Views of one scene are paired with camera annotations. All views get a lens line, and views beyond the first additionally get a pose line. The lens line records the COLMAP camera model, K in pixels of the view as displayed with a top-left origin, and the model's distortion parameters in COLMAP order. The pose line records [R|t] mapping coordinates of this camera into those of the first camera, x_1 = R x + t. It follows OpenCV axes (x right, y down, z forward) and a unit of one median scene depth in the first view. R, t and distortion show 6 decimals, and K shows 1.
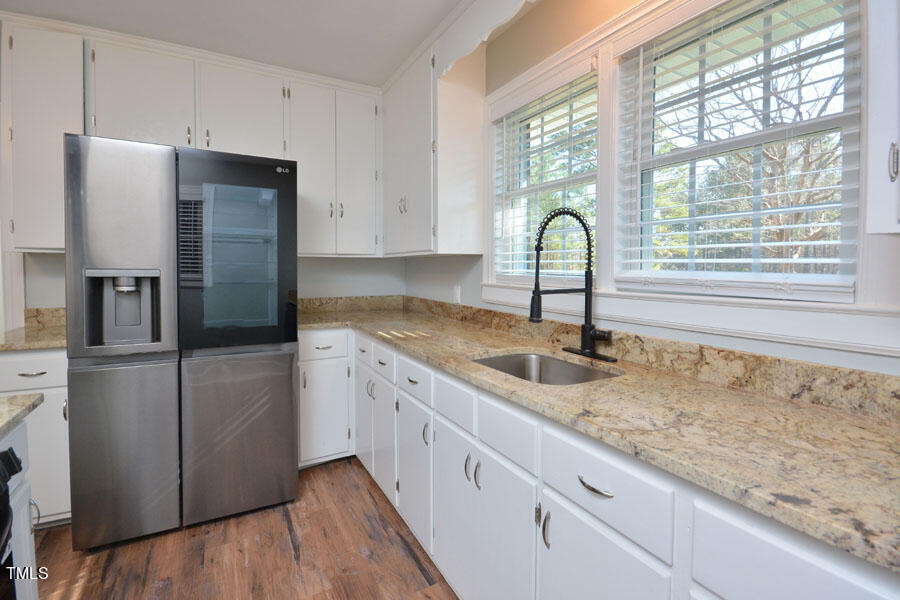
lens RADIAL K [[412.1, 0, 448.5], [0, 412.1, 293.0], [0, 0, 1]] dist [0.000211, -0.008109]
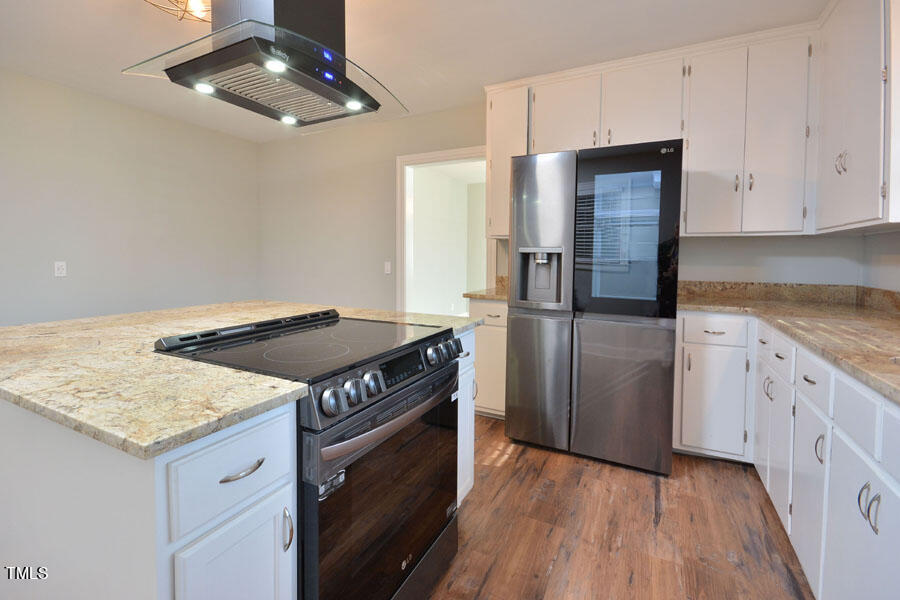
lens RADIAL K [[412.1, 0, 448.5], [0, 412.1, 293.0], [0, 0, 1]] dist [0.000211, -0.008109]
pose [[0.566519, 0.067838, -0.821252, 0.151337], [-0.048817, 0.997618, 0.048732, 0.034925], [0.822602, 0.012484, 0.568481, -0.039203]]
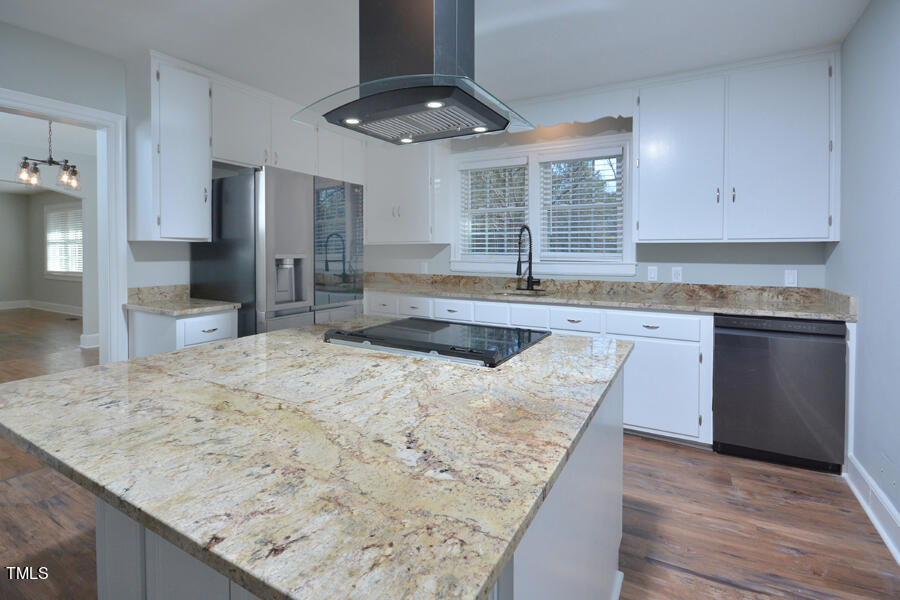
lens RADIAL K [[412.1, 0, 448.5], [0, 412.1, 293.0], [0, 0, 1]] dist [0.000211, -0.008109]
pose [[0.859777, -0.057180, 0.507458, -0.862267], [0.035216, 0.997985, 0.052786, 0.022151], [-0.509454, -0.027514, 0.860058, -0.519243]]
